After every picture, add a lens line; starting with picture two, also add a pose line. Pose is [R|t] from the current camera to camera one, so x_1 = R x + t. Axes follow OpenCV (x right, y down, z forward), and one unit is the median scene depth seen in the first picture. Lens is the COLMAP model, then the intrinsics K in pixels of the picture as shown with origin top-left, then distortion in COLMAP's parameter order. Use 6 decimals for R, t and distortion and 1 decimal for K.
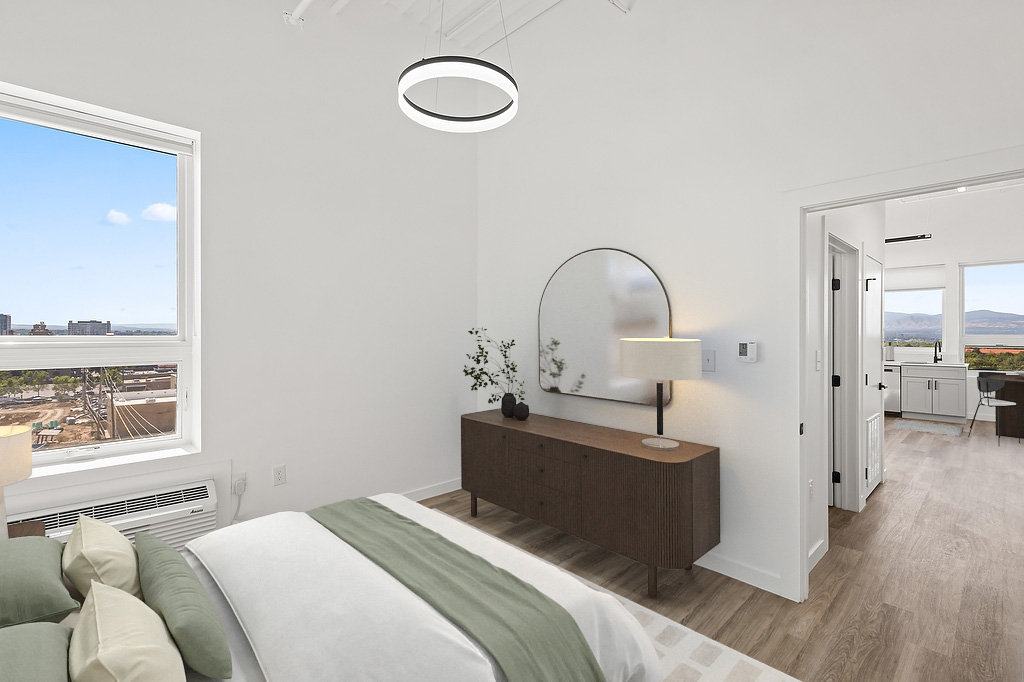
lens RADIAL K [[468.0, 0, 510.8], [0, 468.0, 333.9], [0, 0, 1]] dist [0.001927, 0.000401]
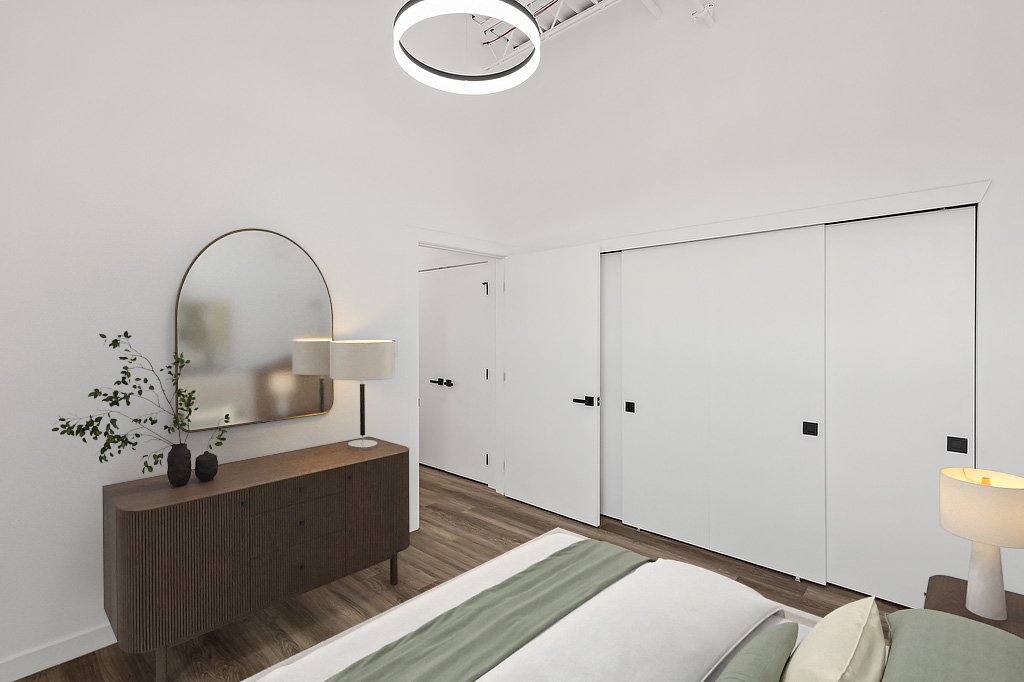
lens RADIAL K [[472.5, 0, 511.6], [0, 472.5, 326.1], [0, 0, 1]] dist [0.003105, 0.000520]
pose [[-0.037304, -0.009026, 0.999263, -0.705833], [0.006484, 0.999936, 0.009274, -0.028036], [-0.999283, 0.006825, -0.037243, 0.706362]]
